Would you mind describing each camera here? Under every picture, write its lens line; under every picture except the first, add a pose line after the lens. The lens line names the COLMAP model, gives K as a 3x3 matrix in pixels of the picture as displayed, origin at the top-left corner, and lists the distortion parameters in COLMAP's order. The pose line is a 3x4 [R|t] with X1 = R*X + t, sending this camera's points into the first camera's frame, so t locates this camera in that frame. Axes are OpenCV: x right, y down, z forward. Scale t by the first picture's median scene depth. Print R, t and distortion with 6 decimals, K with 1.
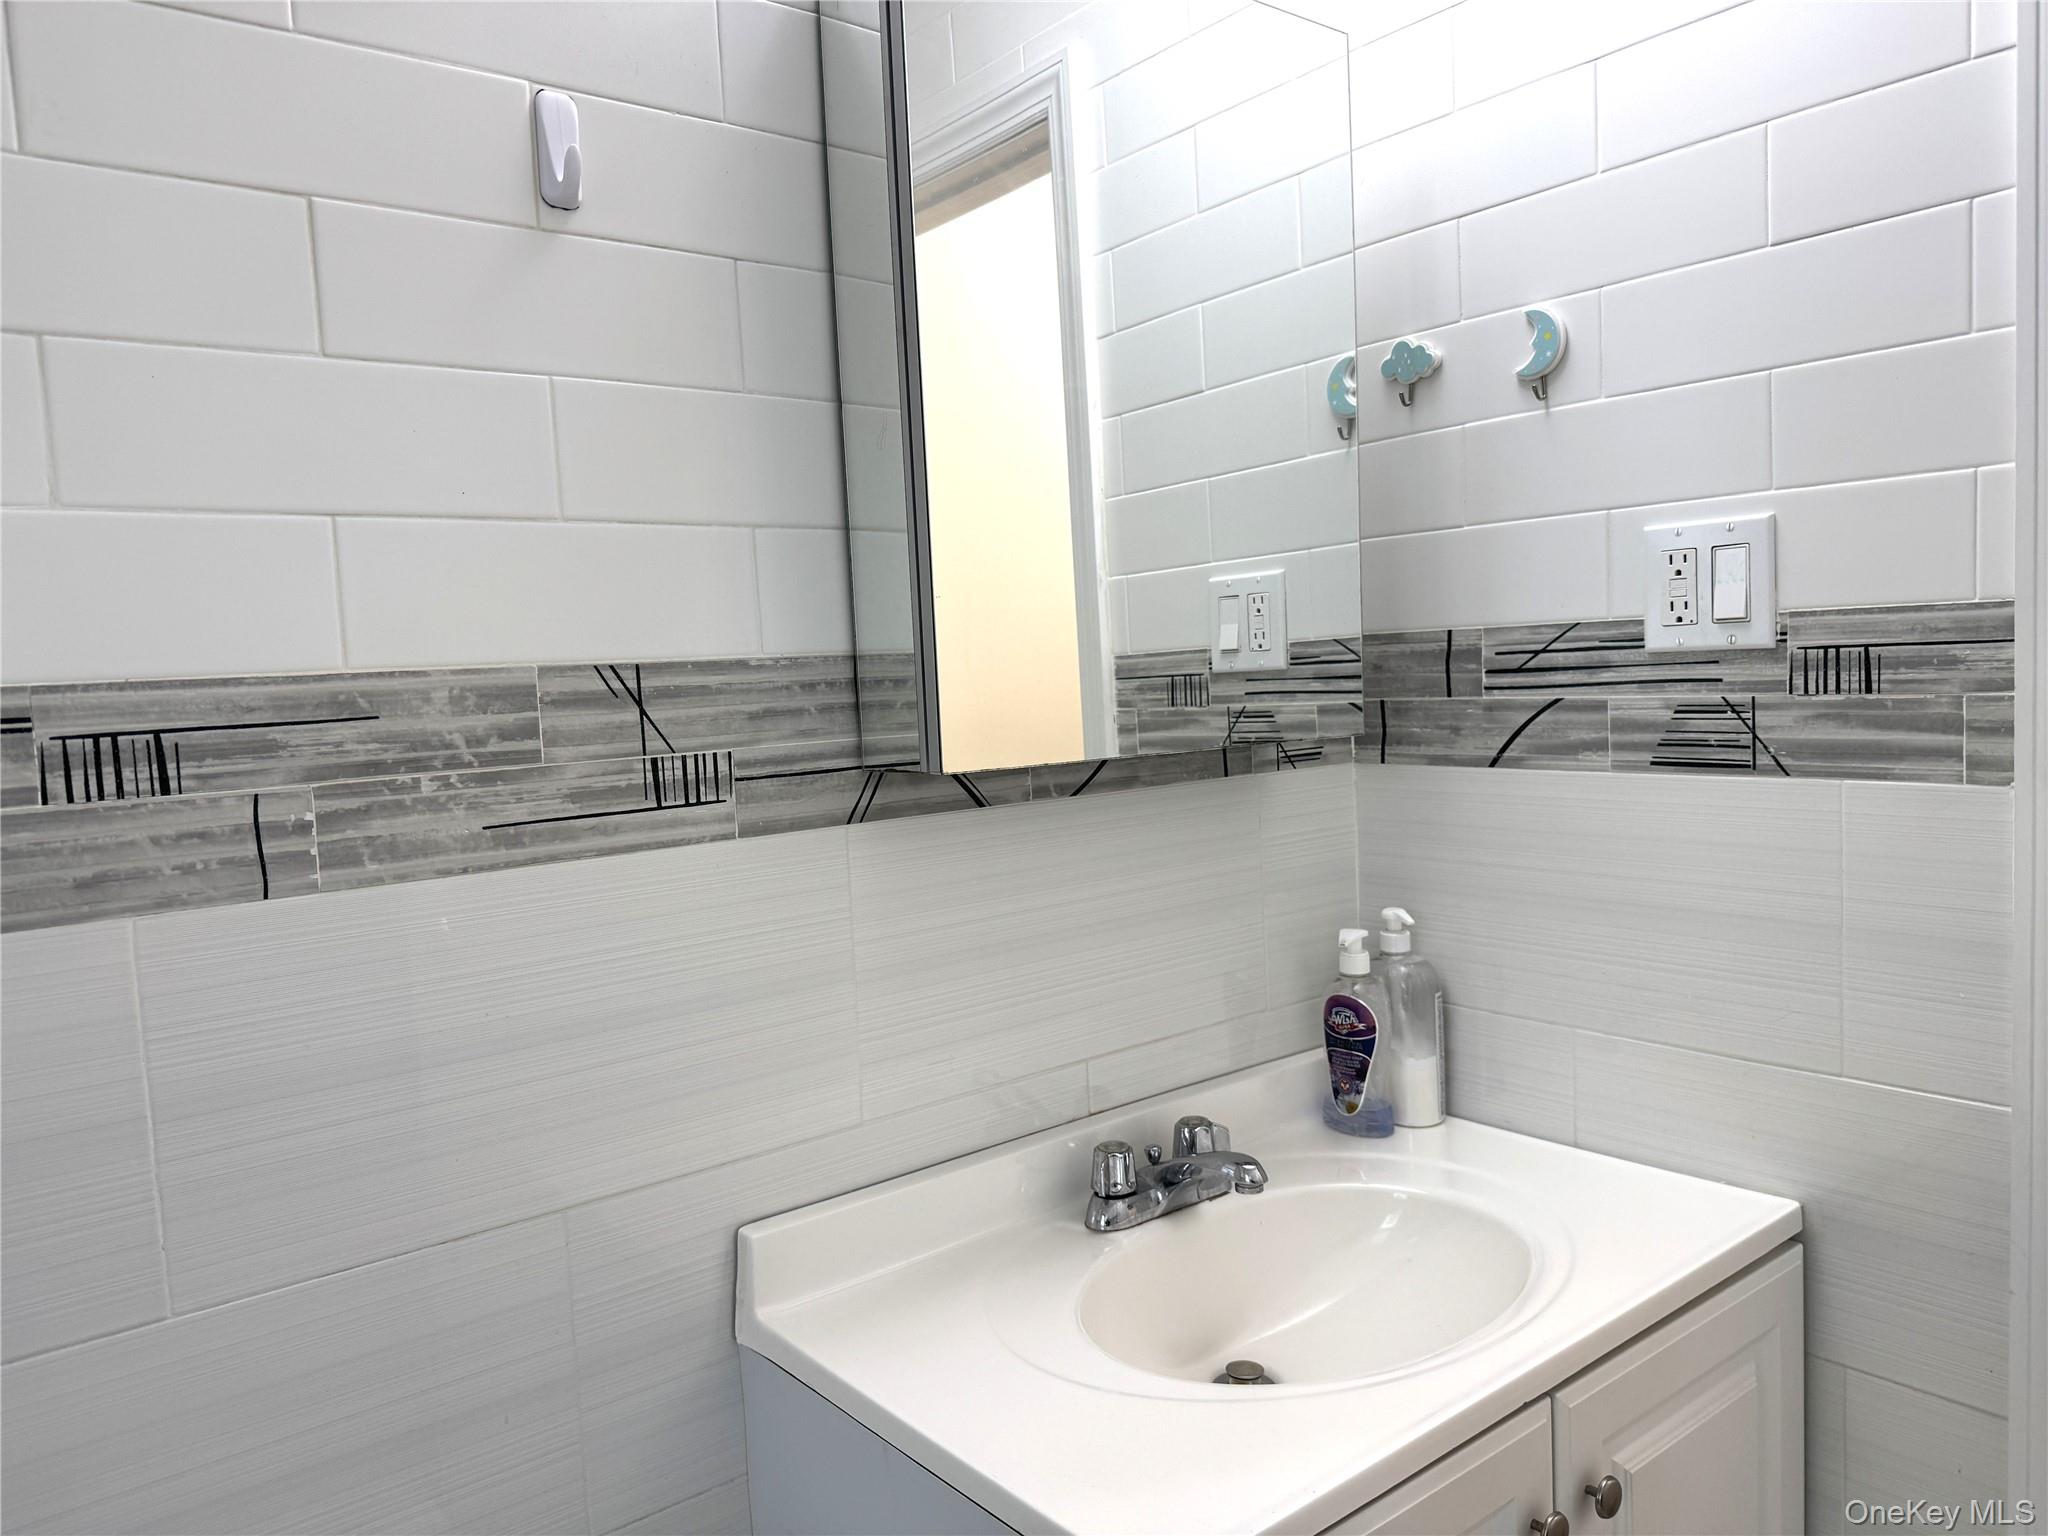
lens RADIAL K [[1463.5, 0, 1027.1], [0, 1463.5, 775.5], [0, 0, 1]] dist [0.029626, -0.059411]
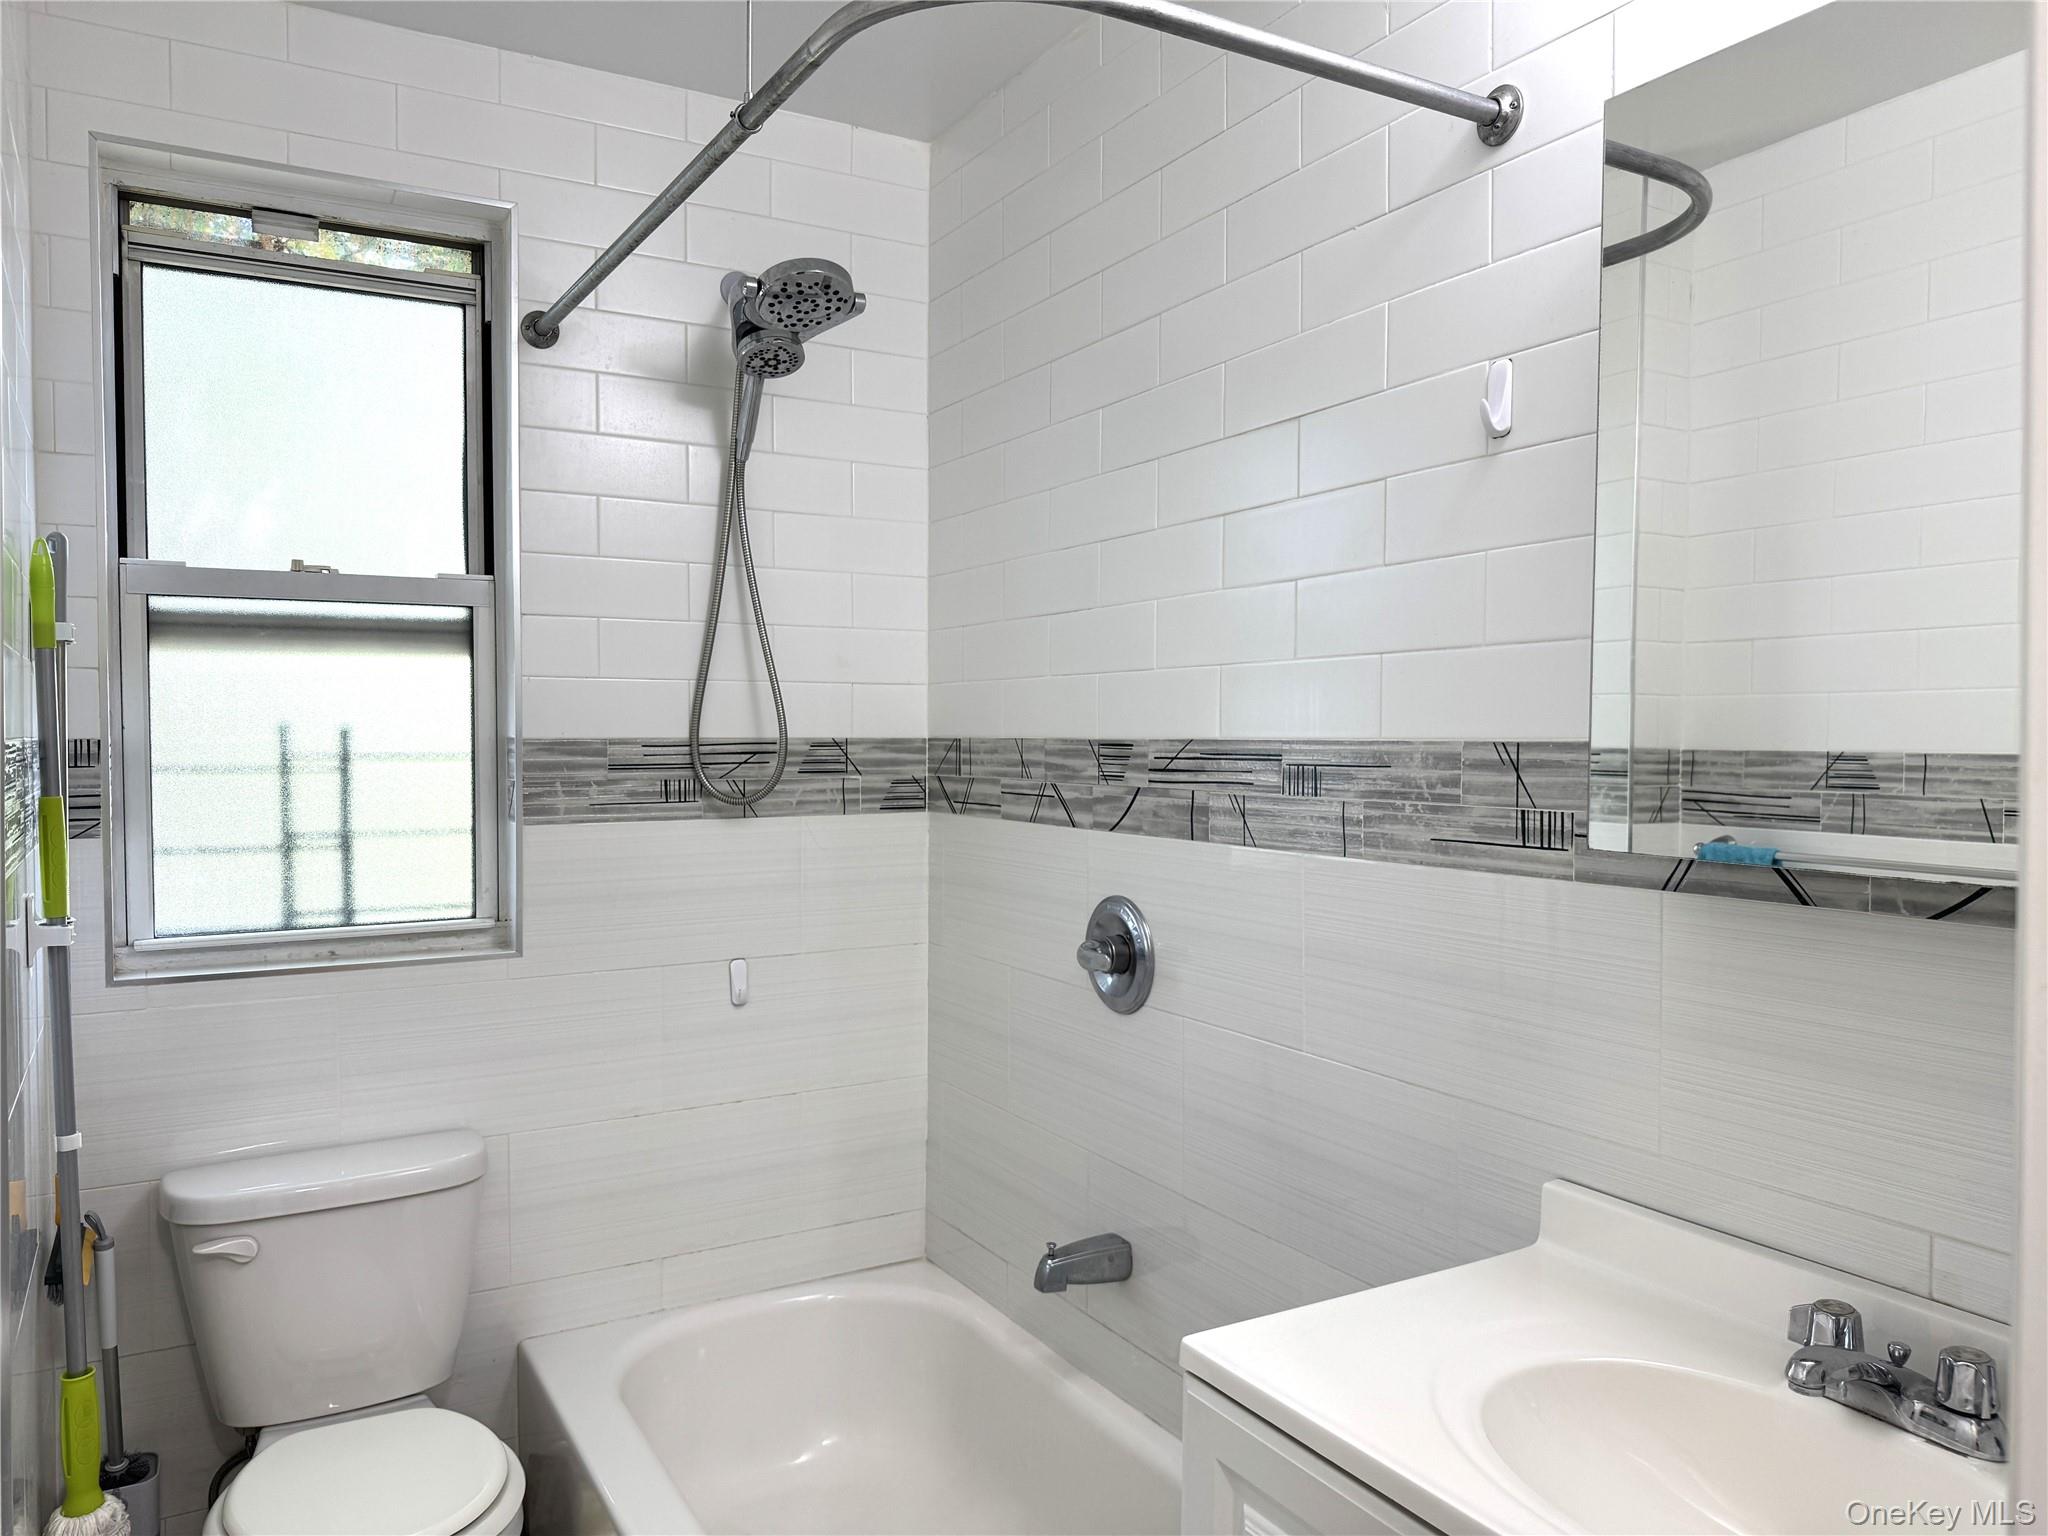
lens RADIAL K [[1463.5, 0, 1021.0], [0, 1463.5, 795.3], [0, 0, 1]] dist [0.029626, -0.059411]
pose [[-0.168501, 0.077942, -0.982615, 1.051207], [-0.084820, 0.992025, 0.093234, -0.101580], [0.982045, 0.099056, -0.160546, 0.660554]]
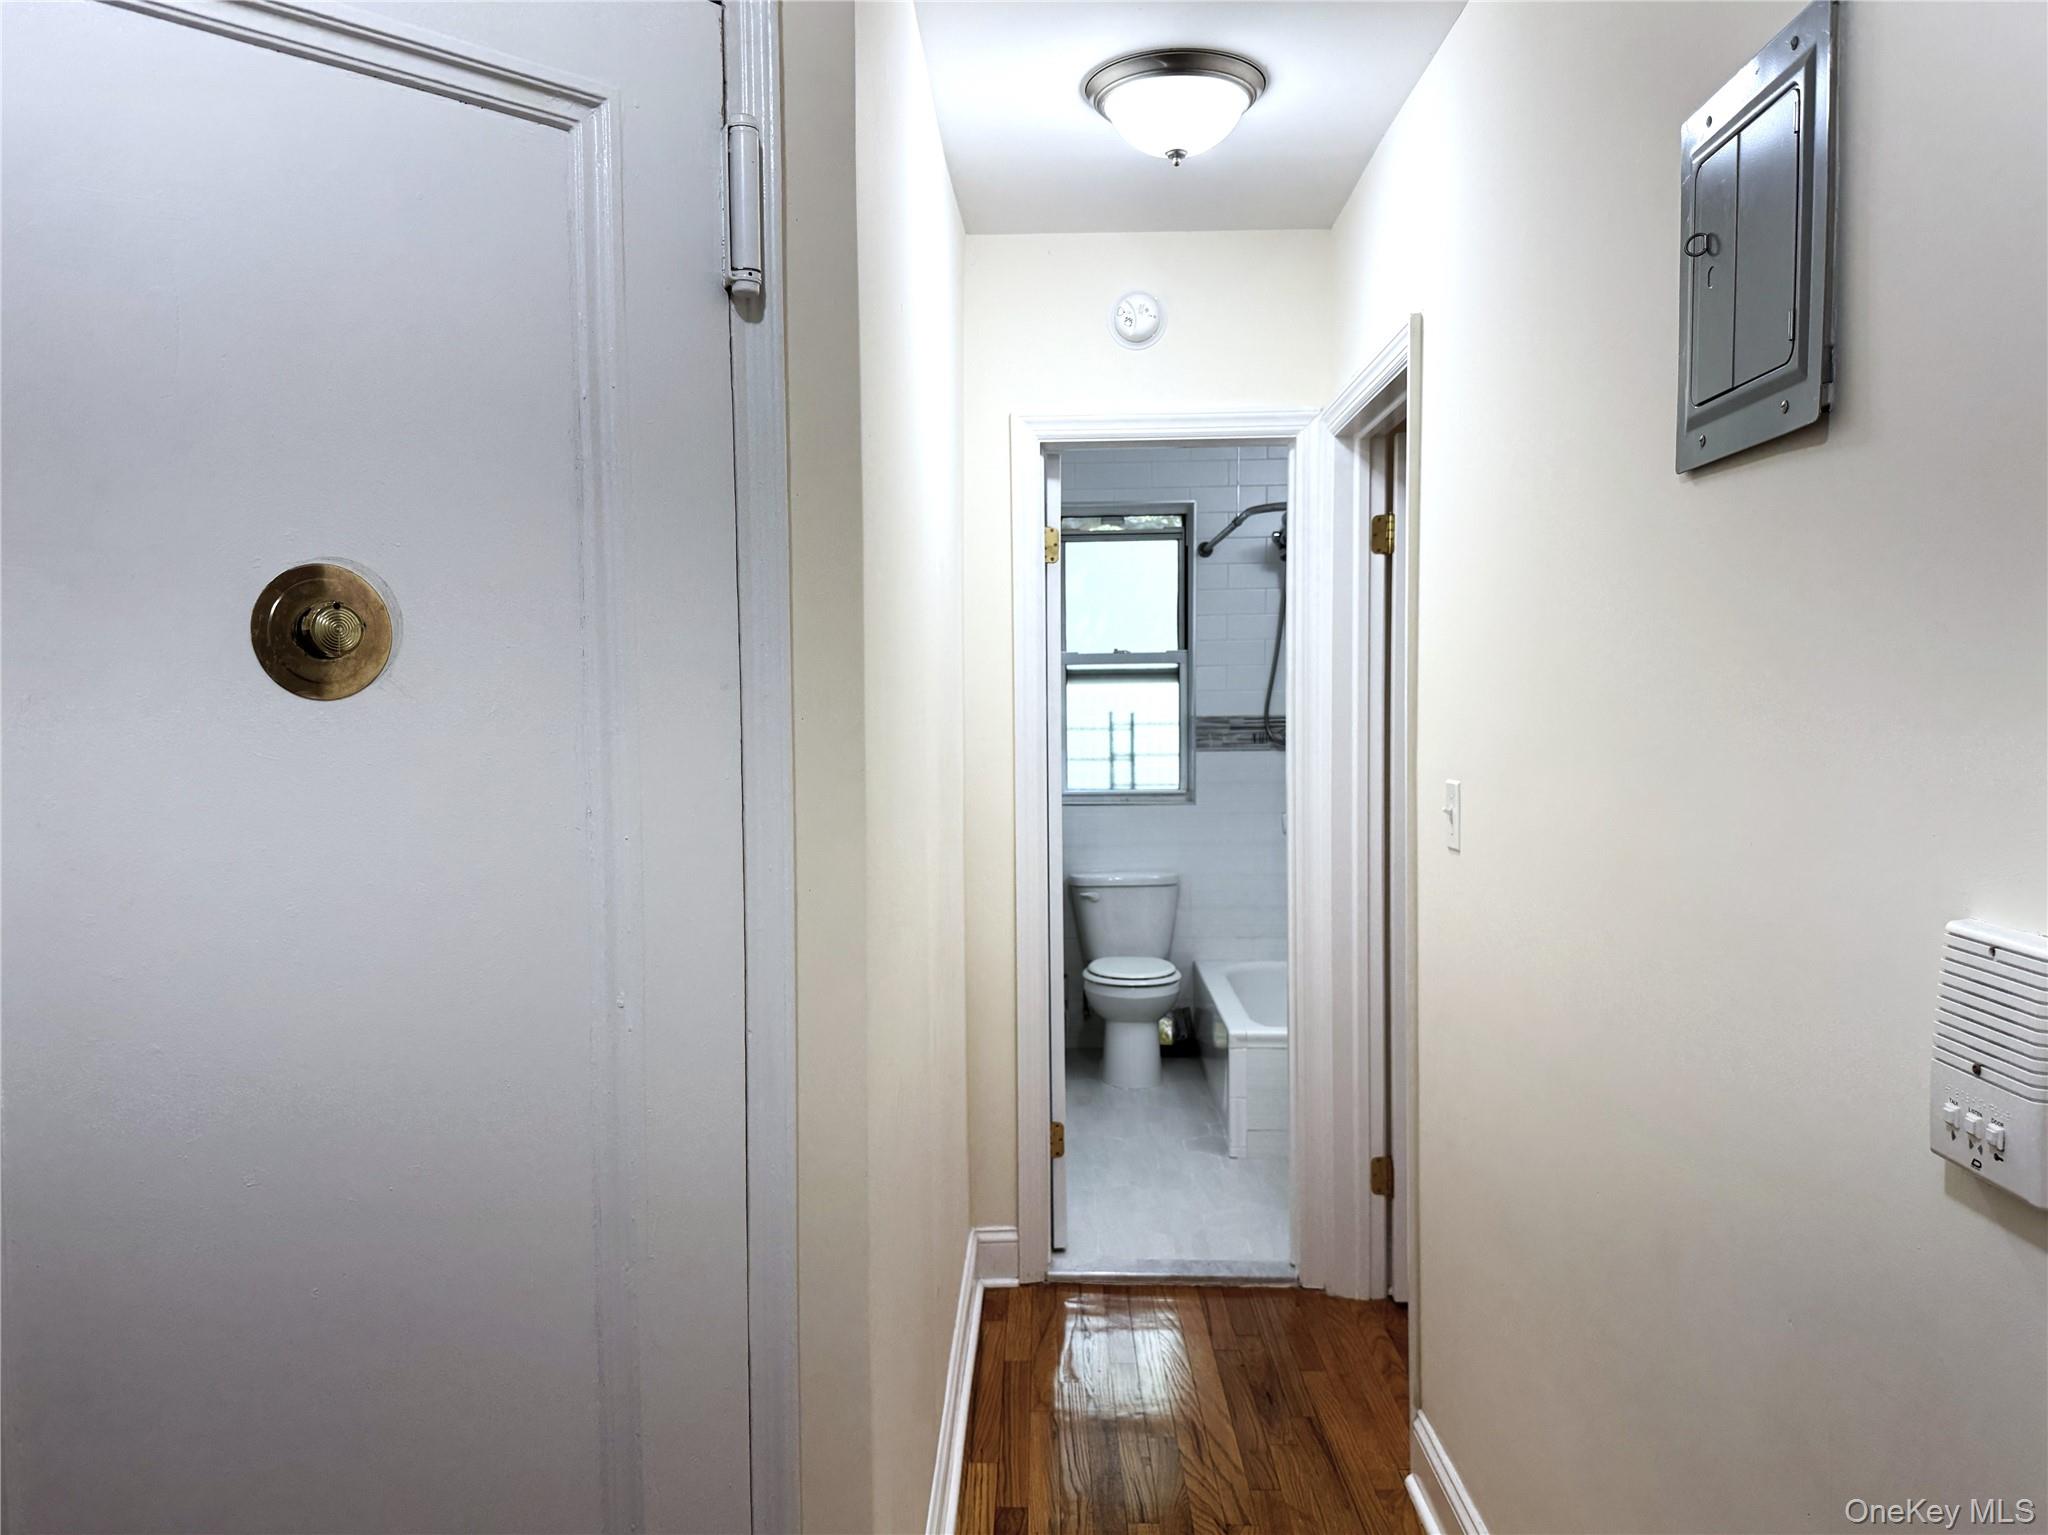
lens RADIAL K [[1463.5, 0, 1024.6], [0, 1463.5, 764.9], [0, 0, 1]] dist [0.029626, -0.059411]
pose [[-0.648166, 0.079341, -0.757354, 1.936625], [-0.034356, 0.990498, 0.133168, -0.221866], [0.760723, 0.112334, -0.639282, 1.337803]]
